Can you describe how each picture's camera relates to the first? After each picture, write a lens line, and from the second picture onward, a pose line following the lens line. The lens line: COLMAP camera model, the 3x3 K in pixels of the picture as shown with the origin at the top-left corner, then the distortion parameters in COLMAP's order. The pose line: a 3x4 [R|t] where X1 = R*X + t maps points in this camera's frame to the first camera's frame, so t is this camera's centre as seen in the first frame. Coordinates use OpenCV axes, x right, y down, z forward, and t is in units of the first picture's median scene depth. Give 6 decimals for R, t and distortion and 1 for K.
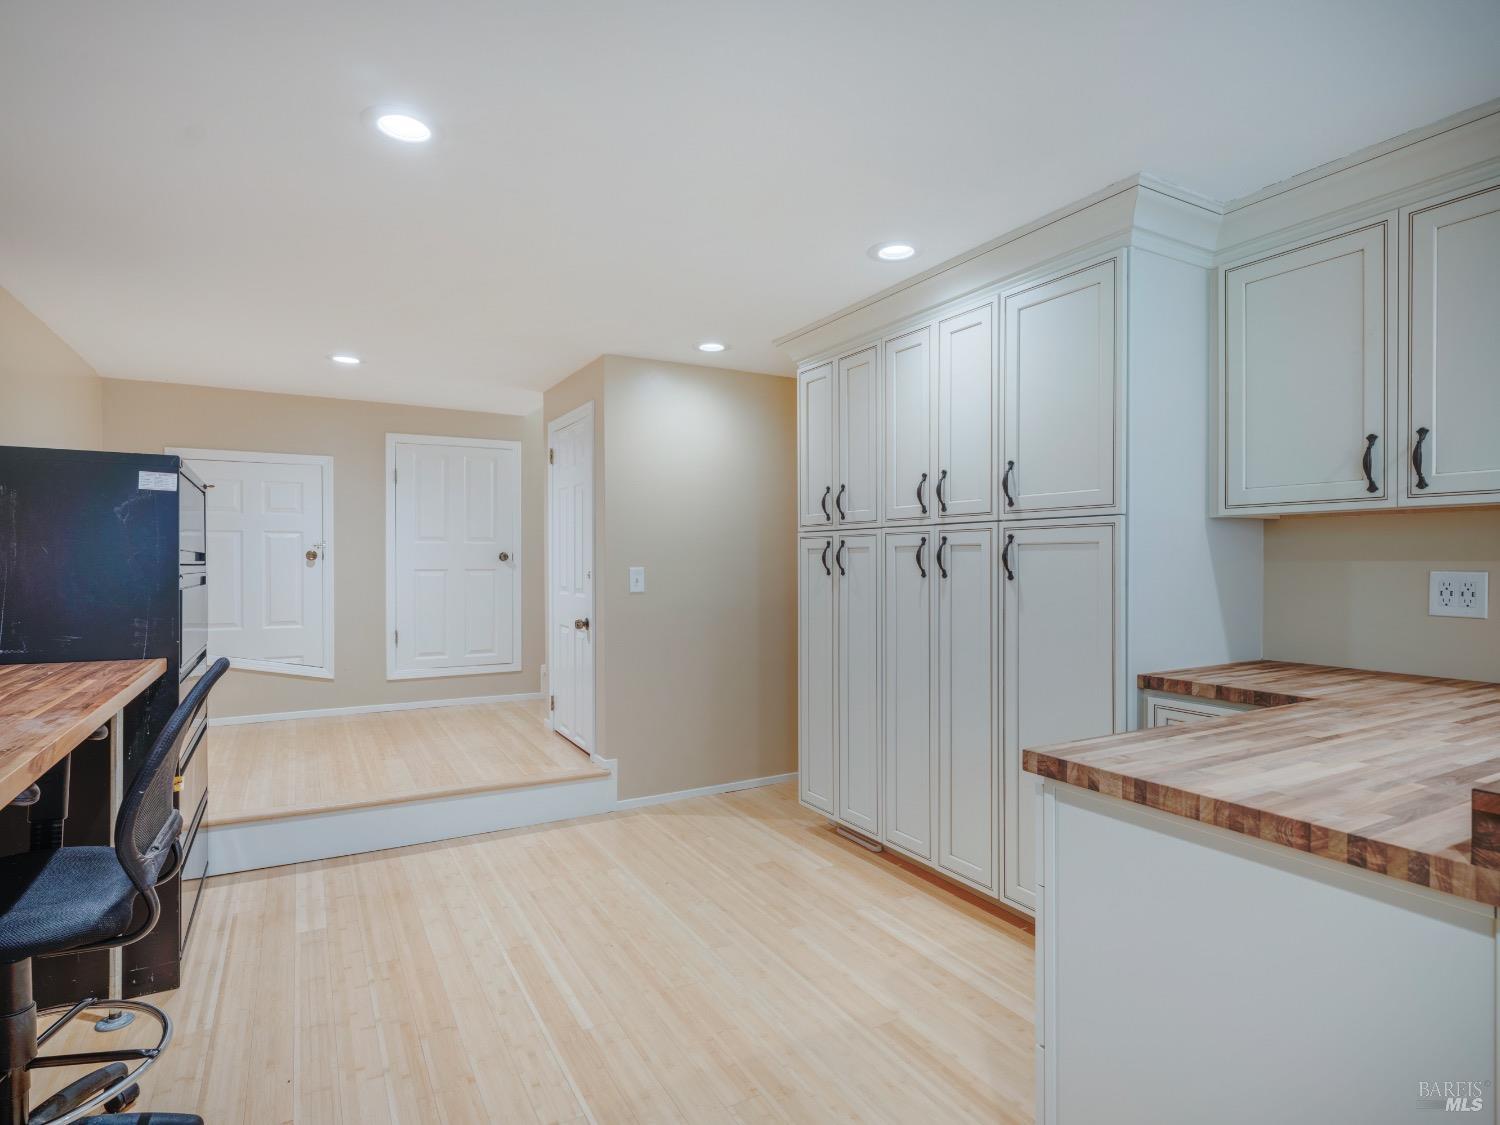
lens RADIAL K [[806.6, 0, 752.7], [0, 806.6, 561.2], [0, 0, 1]] dist [0.000783, -0.002139]
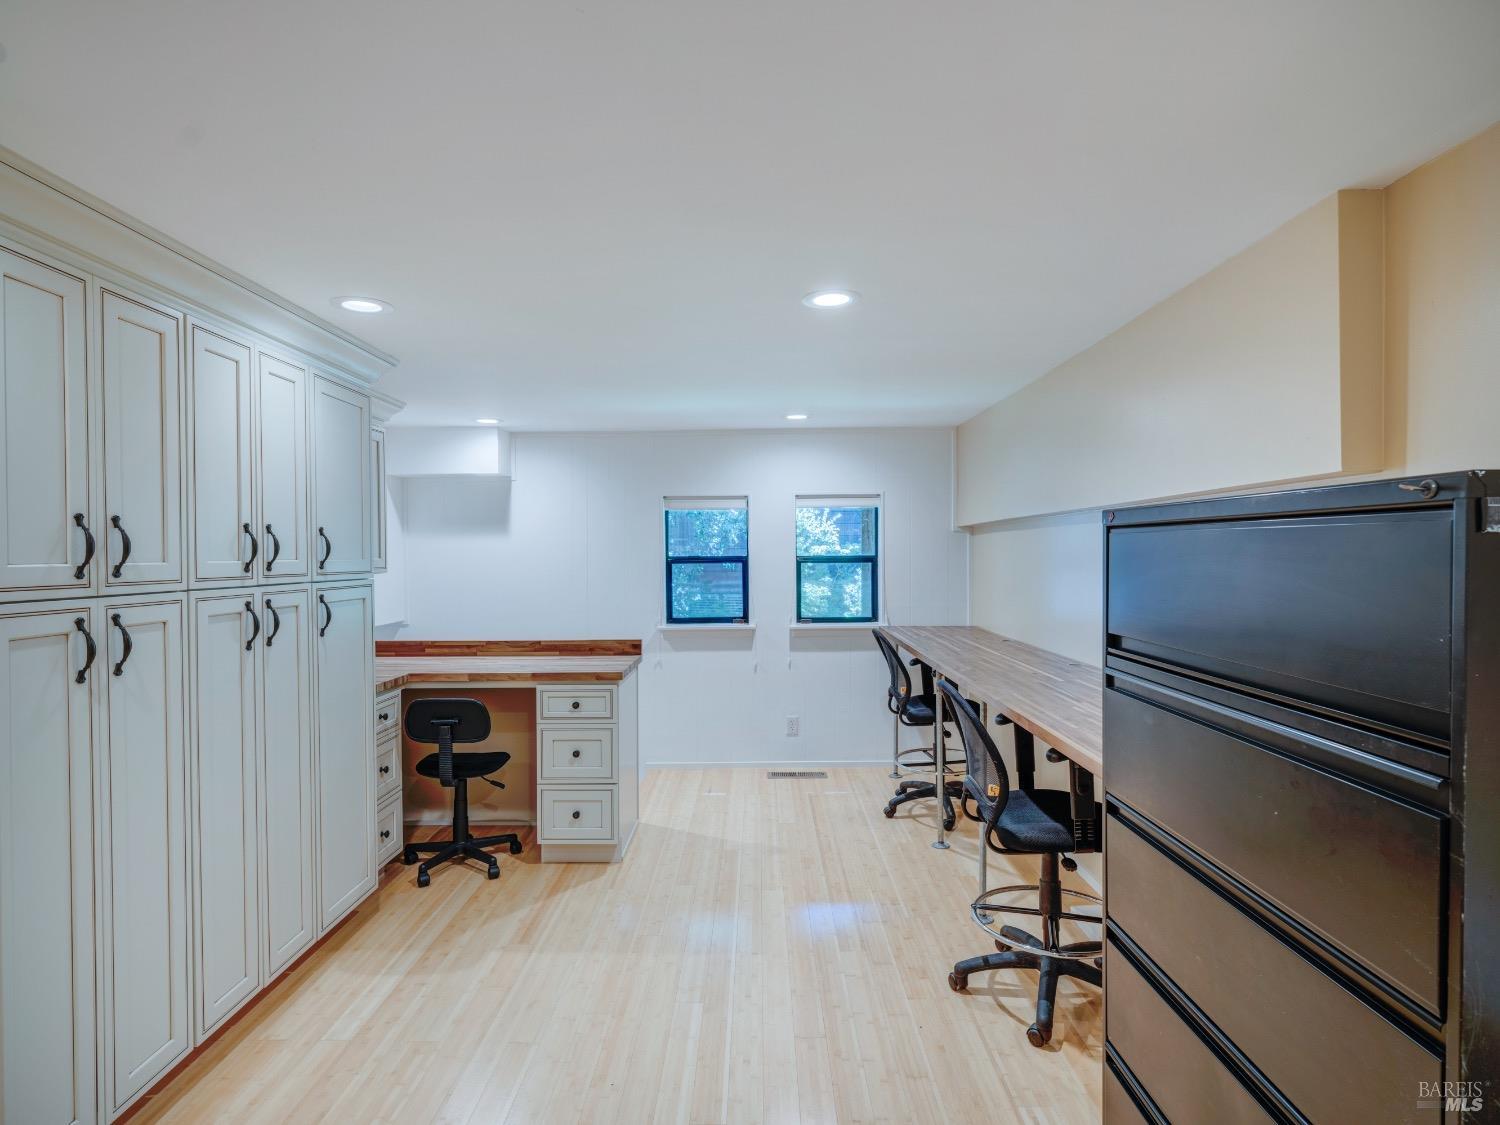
lens RADIAL K [[806.6, 0, 752.7], [0, 806.6, 561.2], [0, 0, 1]] dist [0.000783, -0.002139]
pose [[-0.868303, 0.004423, 0.496015, -0.689672], [0.011401, 0.999874, 0.011042, -0.079255], [-0.495904, 0.015243, -0.868244, 1.569025]]
